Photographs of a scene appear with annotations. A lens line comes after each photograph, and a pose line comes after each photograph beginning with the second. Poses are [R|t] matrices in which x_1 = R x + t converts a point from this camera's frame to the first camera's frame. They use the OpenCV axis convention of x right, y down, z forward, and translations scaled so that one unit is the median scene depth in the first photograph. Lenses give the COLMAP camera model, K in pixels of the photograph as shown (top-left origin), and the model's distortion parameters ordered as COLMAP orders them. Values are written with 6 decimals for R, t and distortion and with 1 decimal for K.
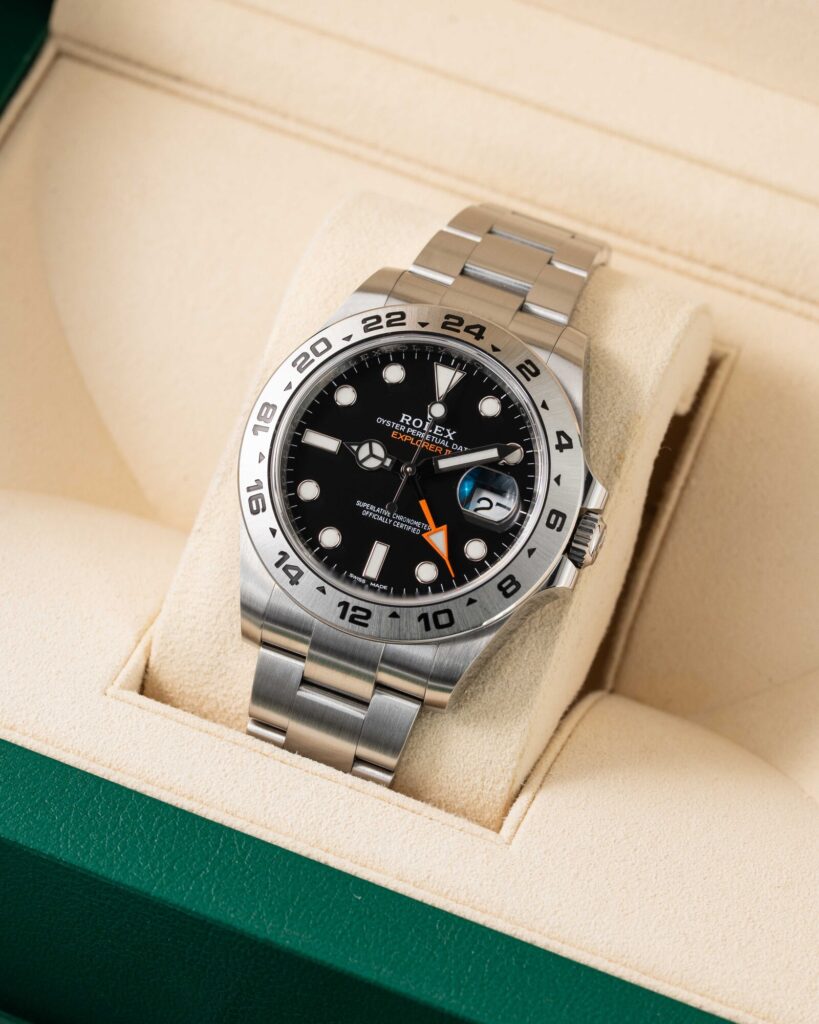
lens RADIAL K [[4626.5, 0, 409.4], [0, 4626.5, 509.9], [0, 0, 1]] dist [-0.117514, 0.000000]
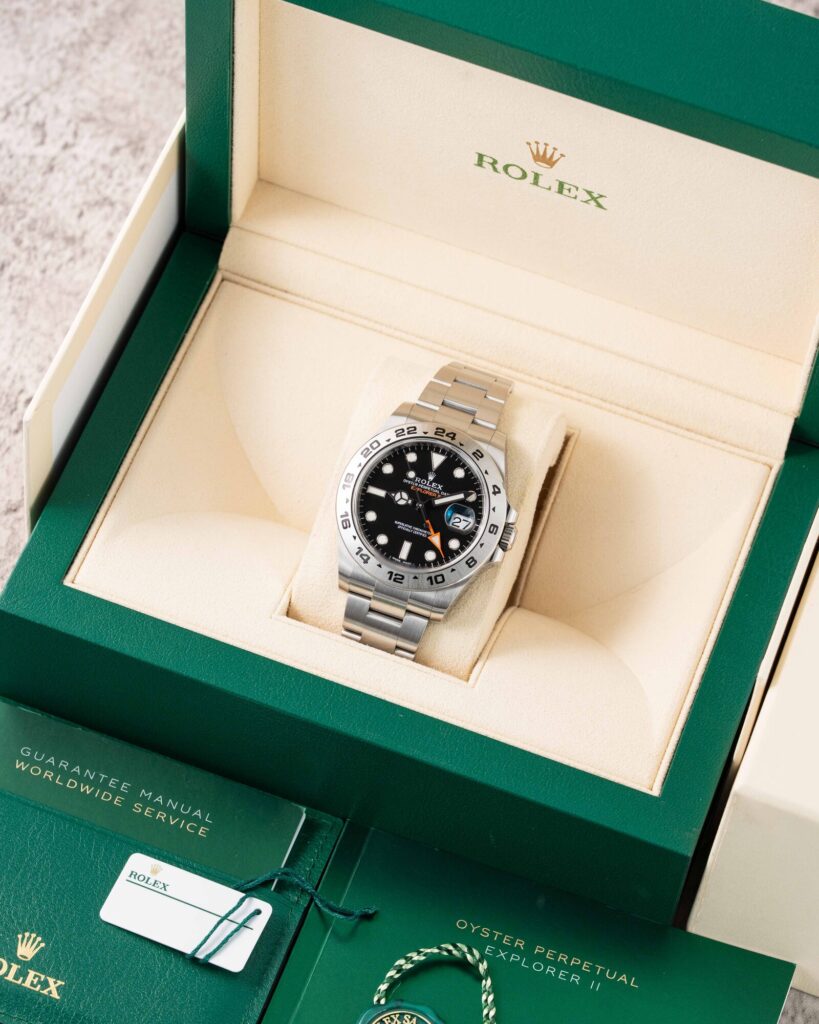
lens RADIAL K [[4626.5, 0, 409.6], [0, 4626.5, 513.1], [0, 0, 1]] dist [-0.117514, 0.000000]
pose [[0.998883, -0.022494, 0.041543, -0.088355], [0.020240, 0.998340, 0.053914, -0.113564], [-0.042687, -0.053013, 0.997681, -1.016937]]
